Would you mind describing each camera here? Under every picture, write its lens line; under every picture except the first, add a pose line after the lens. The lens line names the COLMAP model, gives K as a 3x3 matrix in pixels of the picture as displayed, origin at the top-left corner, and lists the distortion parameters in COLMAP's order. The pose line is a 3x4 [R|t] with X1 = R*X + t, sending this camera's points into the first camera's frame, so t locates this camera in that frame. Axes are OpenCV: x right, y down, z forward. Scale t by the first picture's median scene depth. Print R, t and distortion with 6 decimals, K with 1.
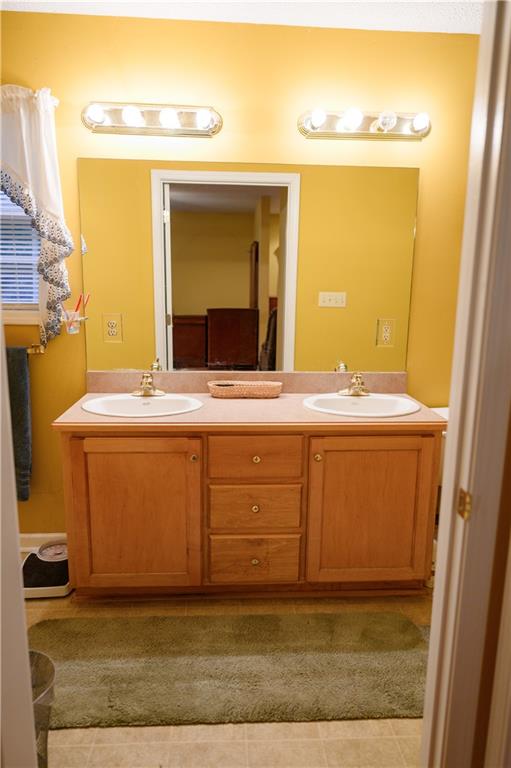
lens RADIAL K [[525.8, 0, 268.5], [0, 525.8, 385.9], [0, 0, 1]] dist [0.006310, 0.001148]
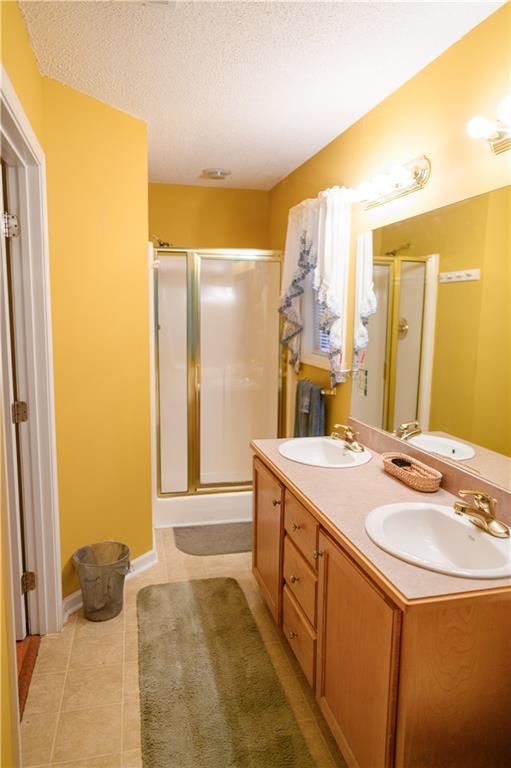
lens RADIAL K [[525.8, 0, 268.5], [0, 525.8, 385.9], [0, 0, 1]] dist [0.006310, 0.001148]
pose [[0.185575, 0.111624, -0.976269, 0.864664], [-0.204596, 0.976142, 0.072719, -0.166277], [0.961094, 0.186246, 0.203986, 0.697669]]
